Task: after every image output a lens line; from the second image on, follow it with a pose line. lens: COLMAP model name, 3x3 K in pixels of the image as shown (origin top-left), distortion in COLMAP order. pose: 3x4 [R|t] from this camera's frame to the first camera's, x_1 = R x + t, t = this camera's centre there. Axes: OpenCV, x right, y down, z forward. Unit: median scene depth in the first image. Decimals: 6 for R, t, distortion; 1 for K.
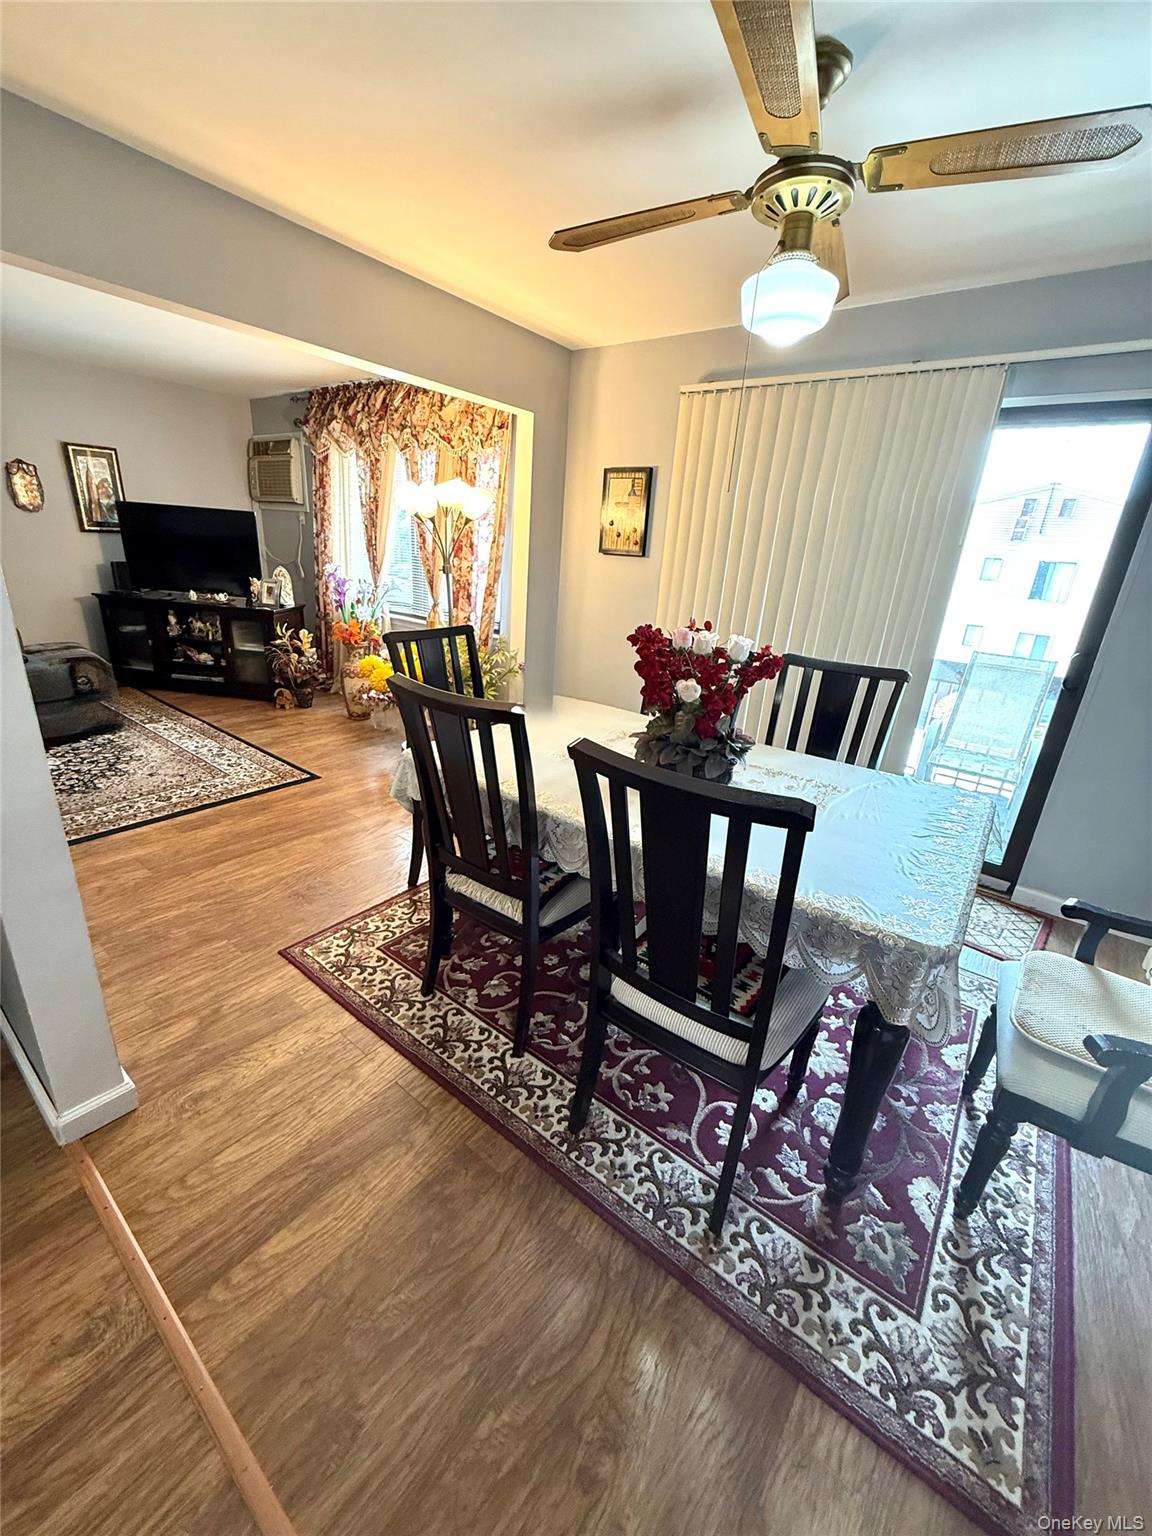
lens RADIAL K [[609.1, 0, 575.6], [0, 609.1, 763.9], [0, 0, 1]] dist [-0.001065, 0.000321]
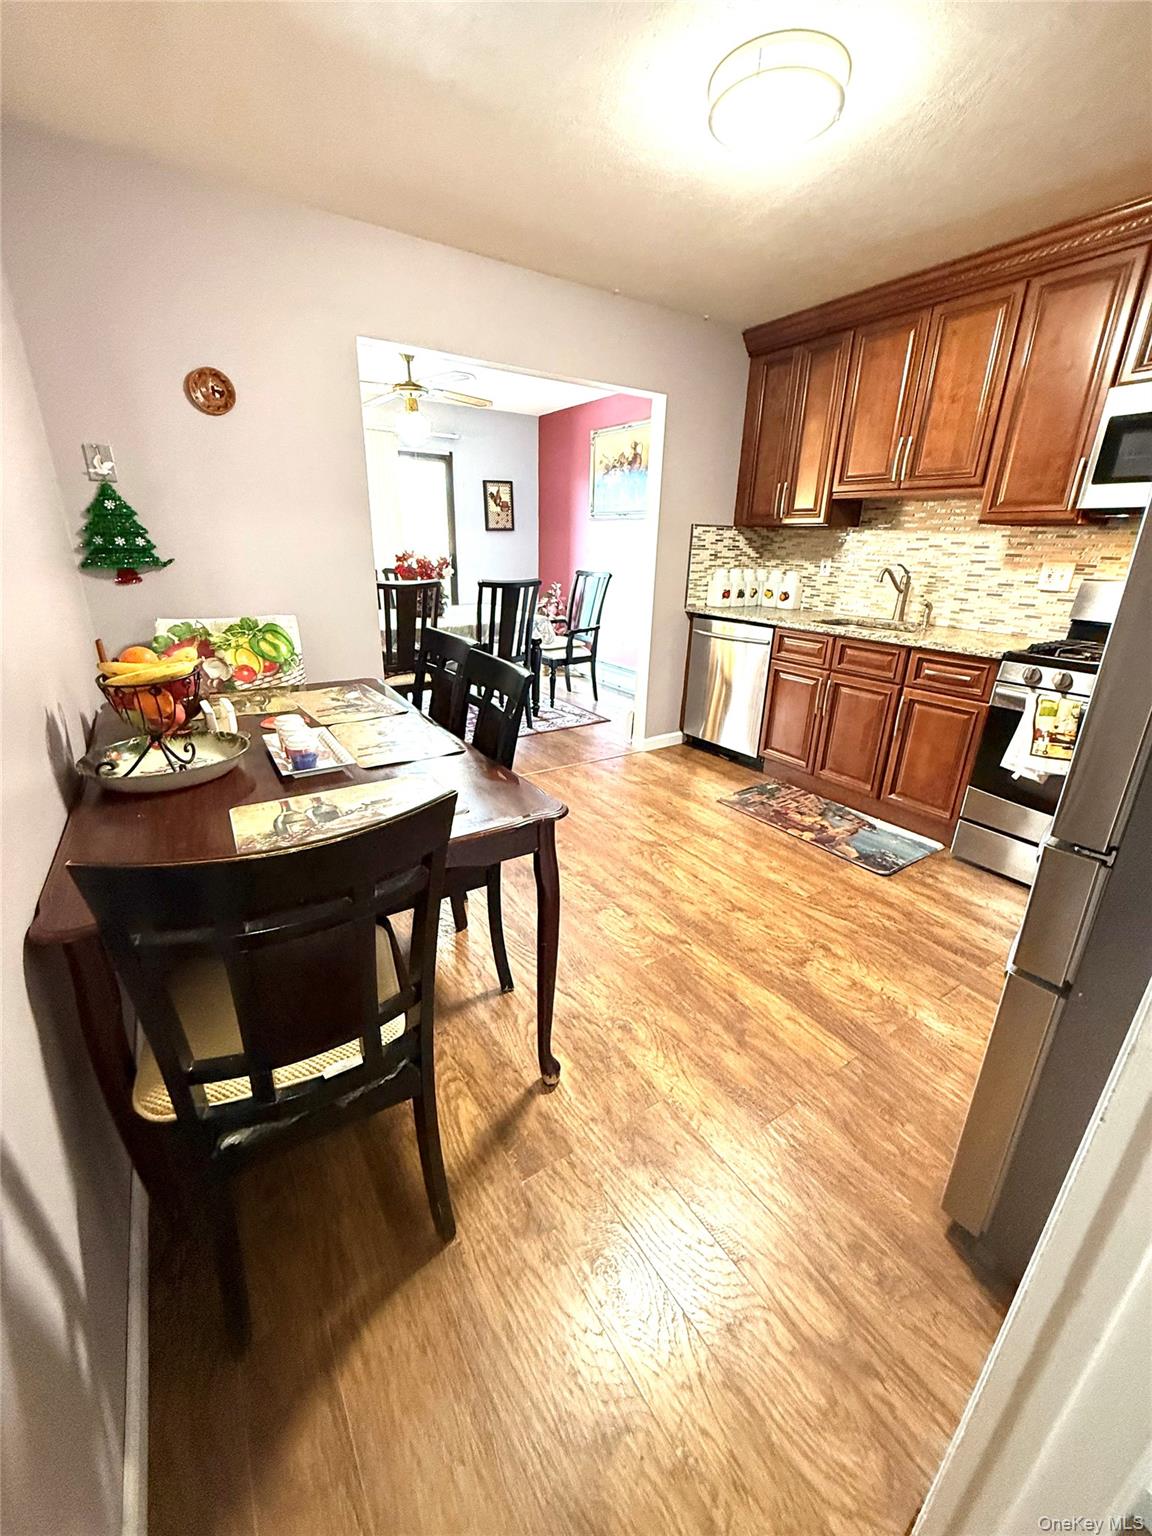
lens RADIAL K [[611.7, 0, 577.1], [0, 611.7, 763.0], [0, 0, 1]] dist [-0.000967, 0.000382]
pose [[0.323896, -0.381105, 0.865939, -2.158797], [0.321283, 0.905195, 0.278209, 0.073902], [-0.889870, 0.188100, 0.415631, -0.470403]]
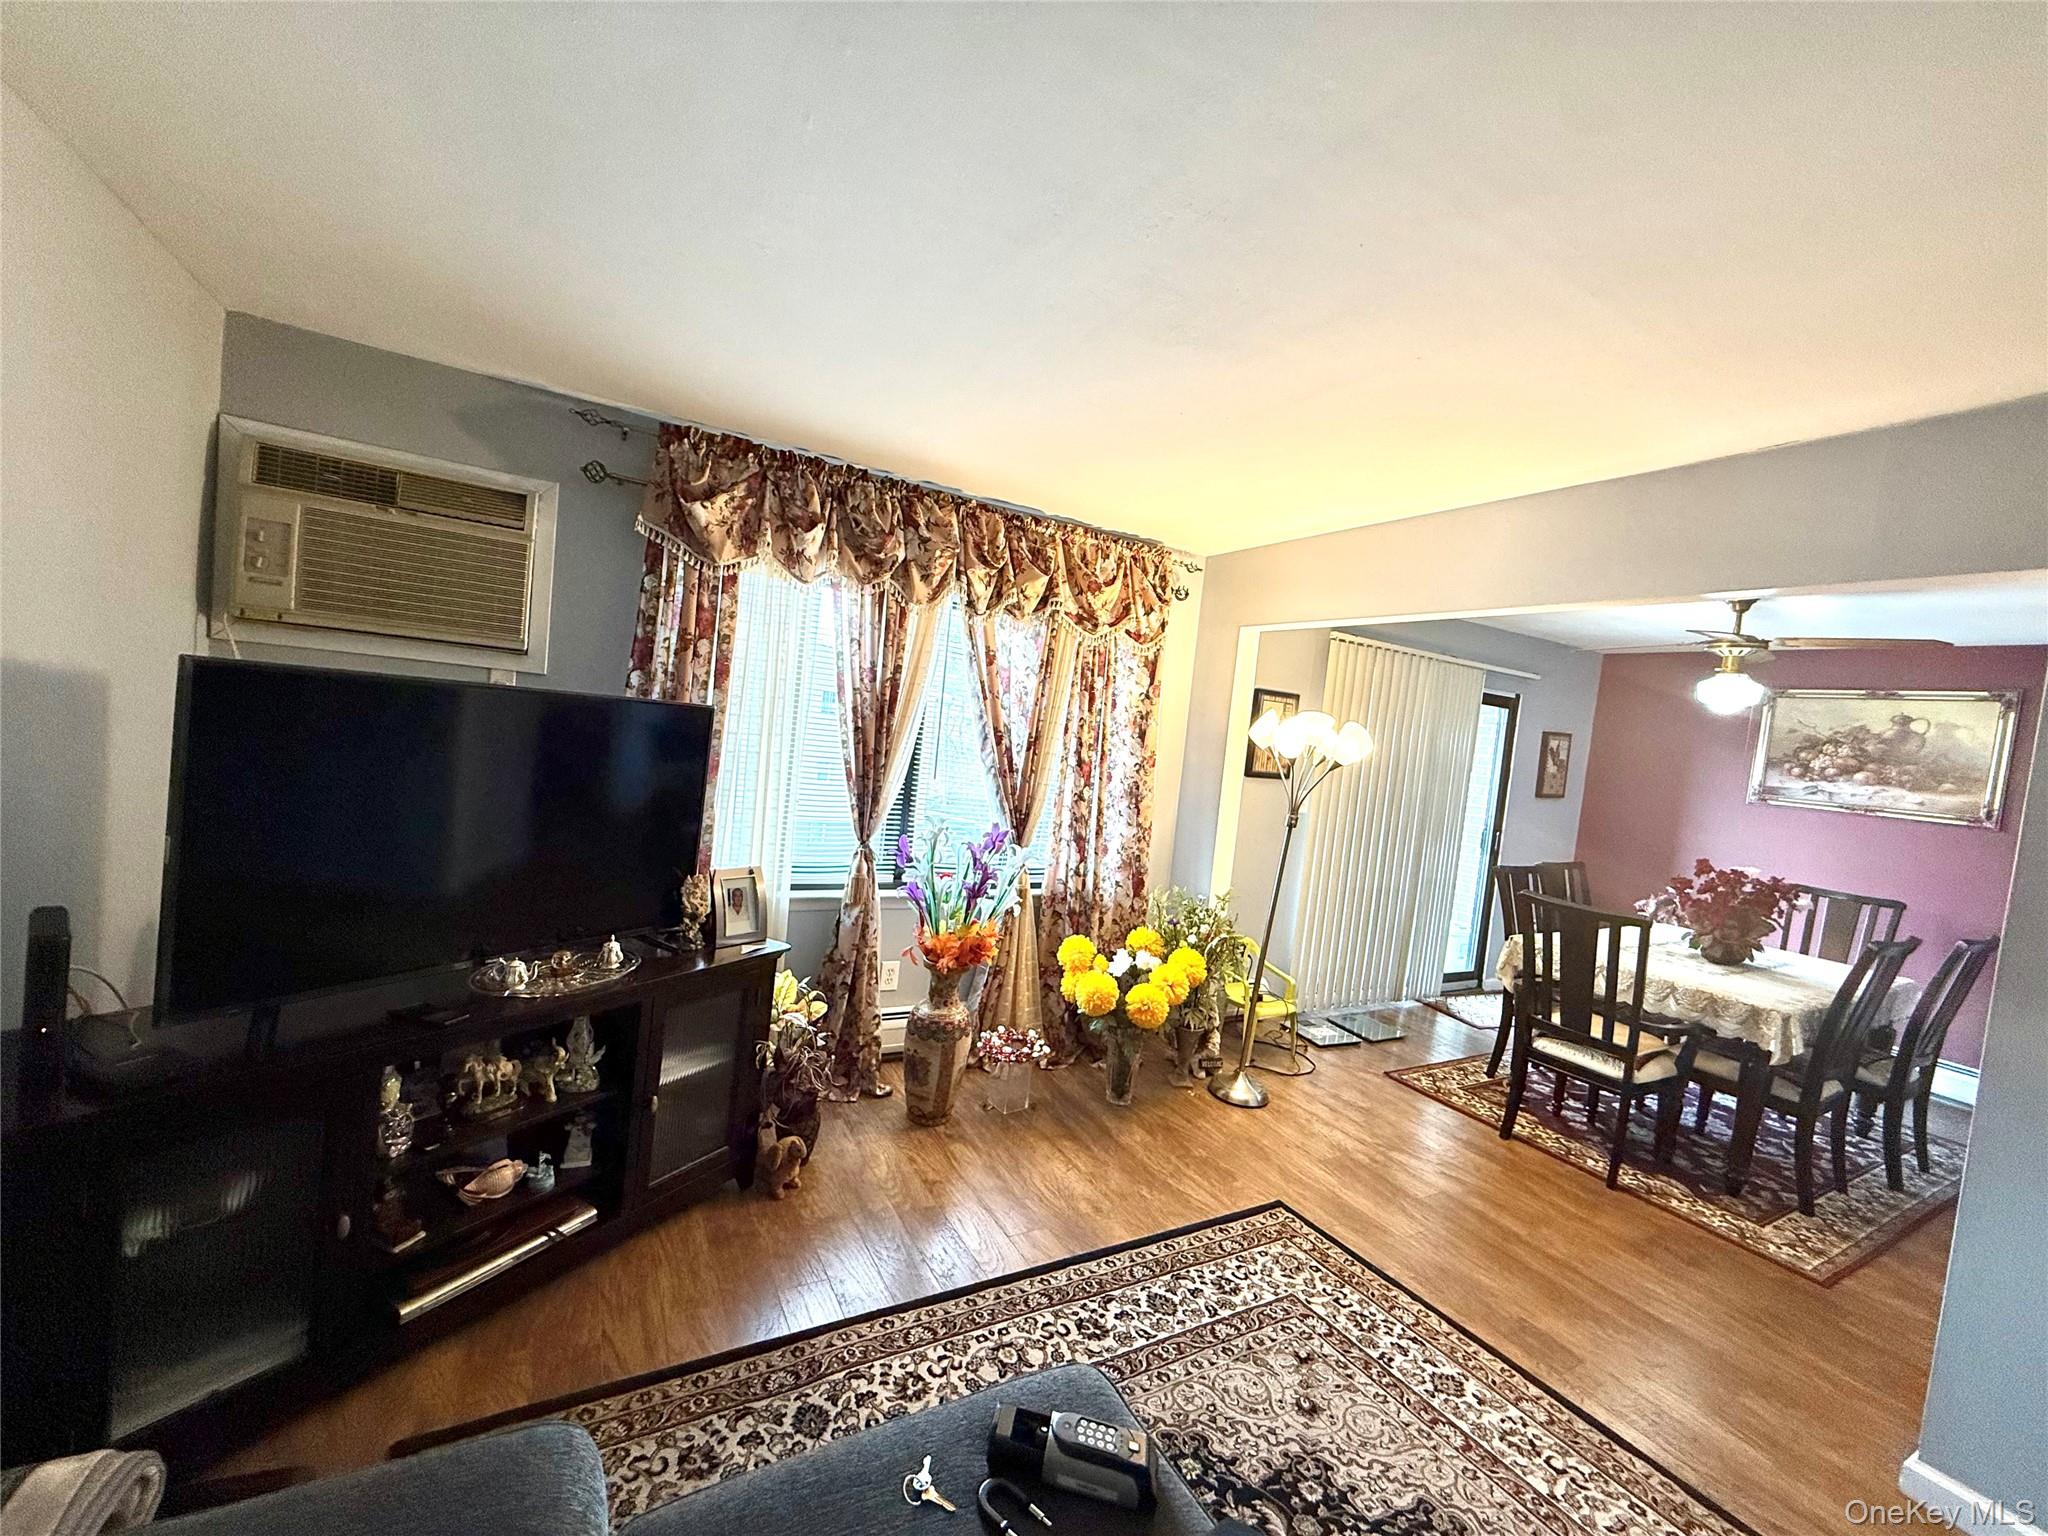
lens RADIAL K [[815.6, 0, 1017.4], [0, 815.6, 766.7], [0, 0, 1]] dist [-0.000967, 0.000382]
pose [[0.401068, -0.074739, 0.912994, -2.604104], [0.239349, 0.970594, -0.025690, -0.904486], [-0.884226, 0.228828, 0.407163, 1.794519]]
